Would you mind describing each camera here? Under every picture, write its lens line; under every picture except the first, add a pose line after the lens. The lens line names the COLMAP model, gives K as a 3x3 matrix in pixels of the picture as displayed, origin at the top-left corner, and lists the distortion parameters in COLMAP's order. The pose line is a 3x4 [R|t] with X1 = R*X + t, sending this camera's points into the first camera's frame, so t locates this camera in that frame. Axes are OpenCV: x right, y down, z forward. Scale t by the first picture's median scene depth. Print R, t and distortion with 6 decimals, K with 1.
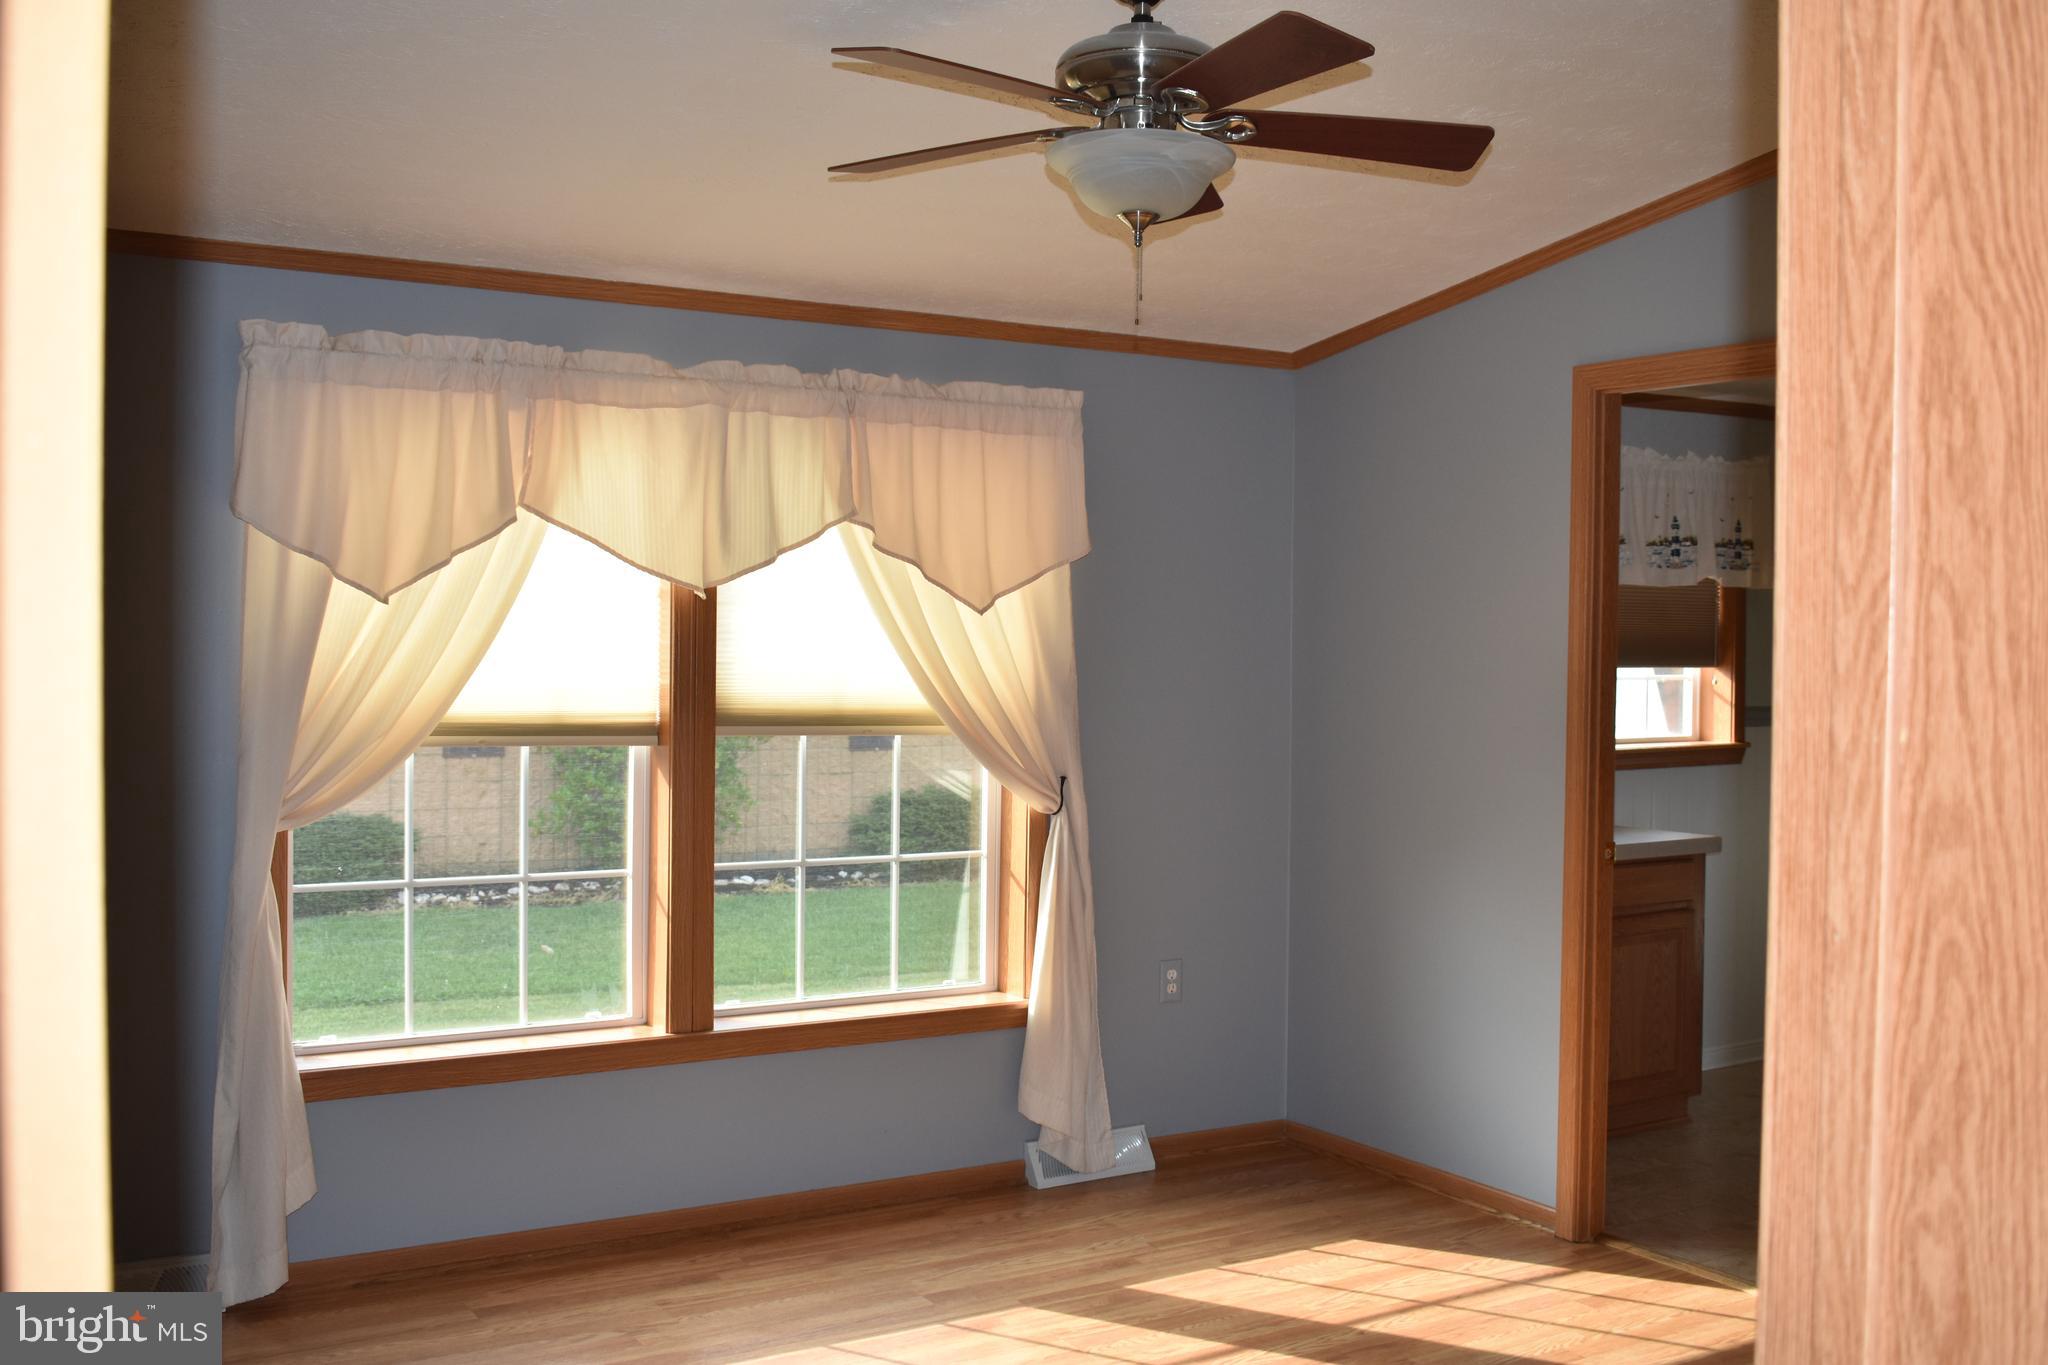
lens RADIAL K [[1955.2, 0, 1024.0], [0, 1955.2, 682.5], [0, 0, 1]] dist [-0.078272, 0.009006]
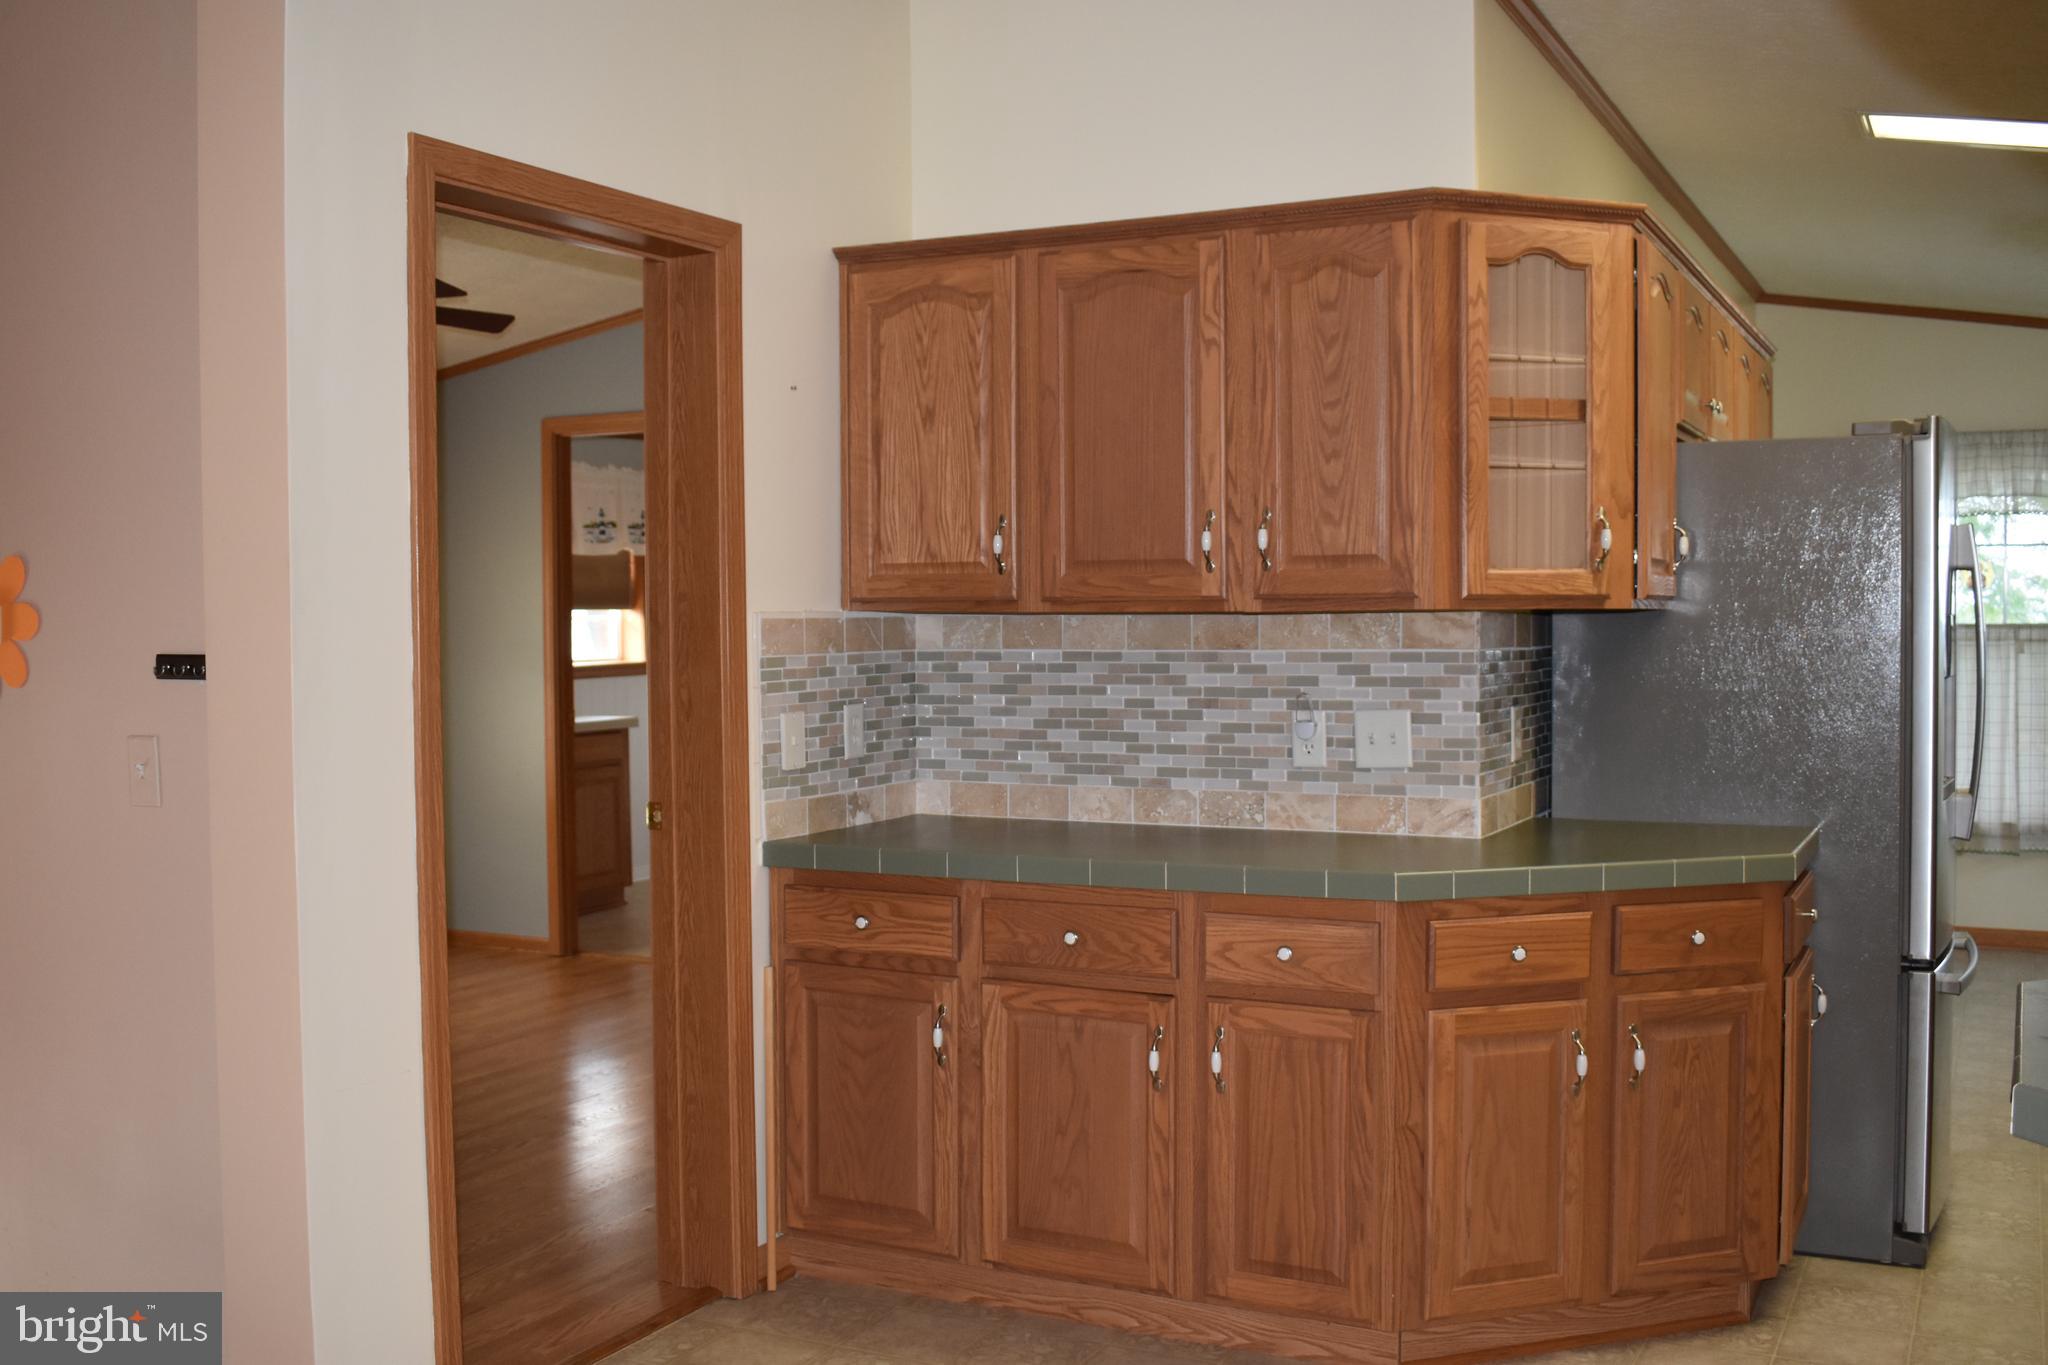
lens RADIAL K [[1955.2, 0, 1024.0], [0, 1955.2, 682.5], [0, 0, 1]] dist [-0.078272, 0.009006]
pose [[0.856189, -0.034173, 0.515531, -0.179142], [0.027957, 0.999413, 0.019818, 0.030514], [-0.515906, -0.002555, 0.856642, -0.497478]]
